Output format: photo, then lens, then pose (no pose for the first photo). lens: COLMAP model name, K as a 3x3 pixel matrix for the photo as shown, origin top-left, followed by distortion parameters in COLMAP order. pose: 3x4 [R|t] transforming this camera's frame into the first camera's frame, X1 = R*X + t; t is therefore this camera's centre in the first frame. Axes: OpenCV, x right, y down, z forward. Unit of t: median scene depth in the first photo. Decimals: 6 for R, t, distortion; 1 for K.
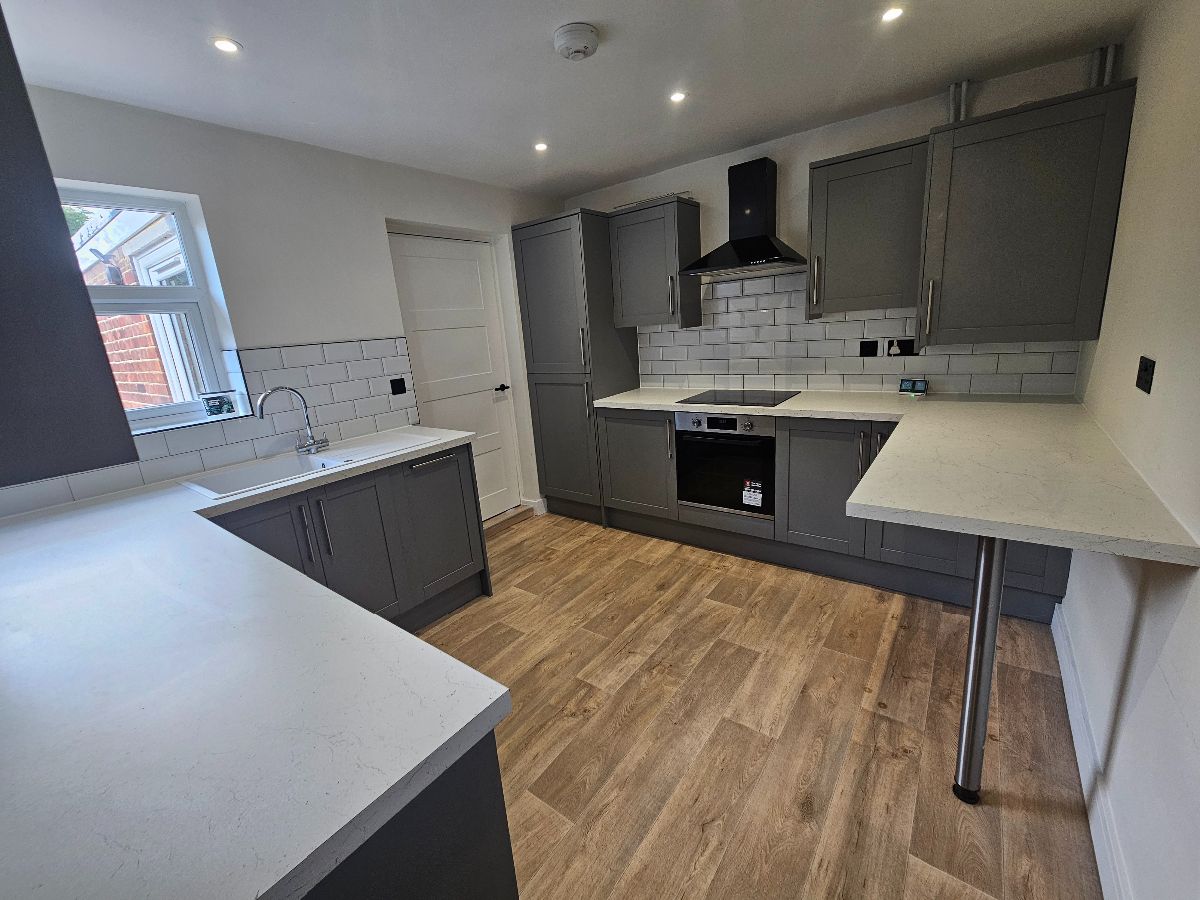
lens RADIAL K [[489.0, 0, 598.6], [0, 489.0, 444.3], [0, 0, 1]] dist [0.000944, 0.000109]
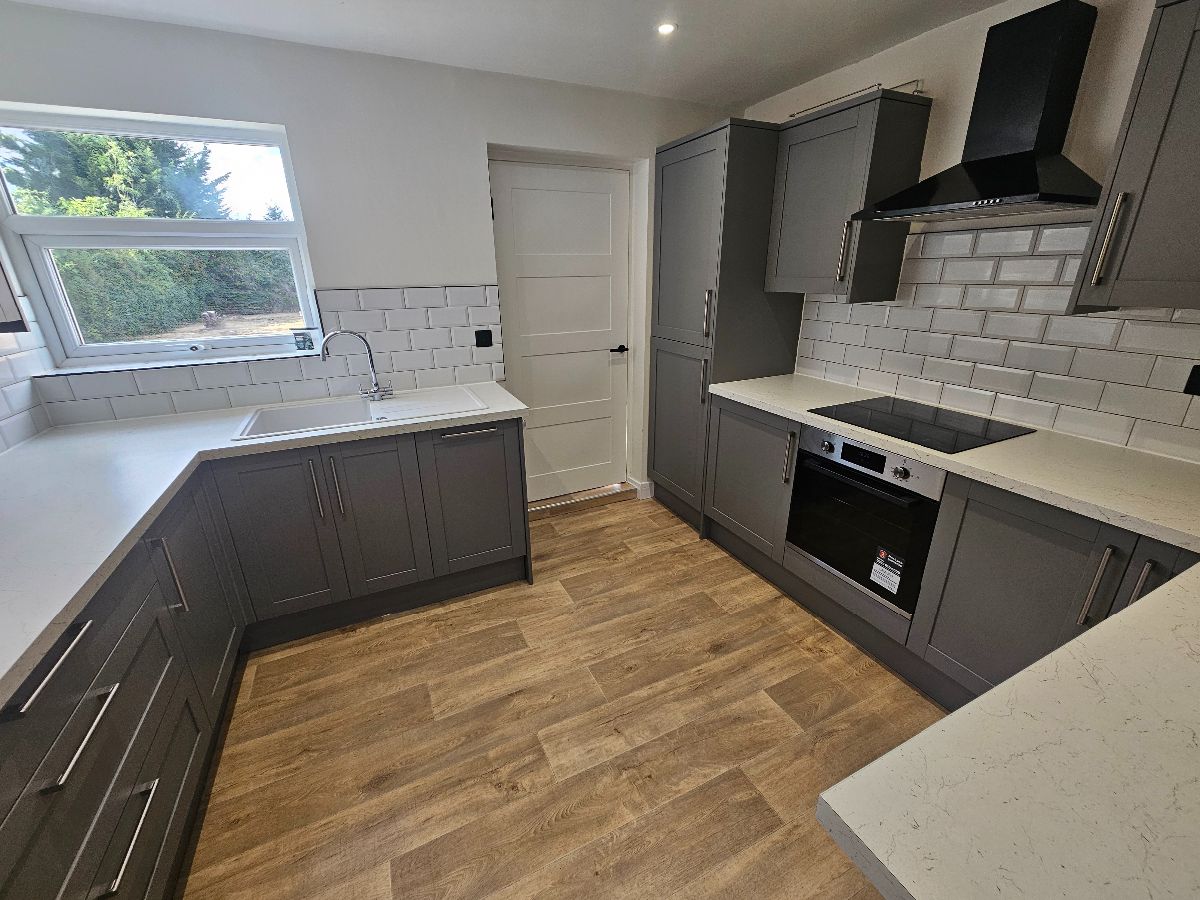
lens RADIAL K [[486.3, 0, 601.5], [0, 486.3, 445.4], [0, 0, 1]] dist [-0.000812, 0.000193]
pose [[0.885563, 0.217793, -0.410298, 0.203476], [-0.164561, 0.973081, 0.161349, -0.105203], [0.434394, -0.075366, 0.897564, 0.254322]]
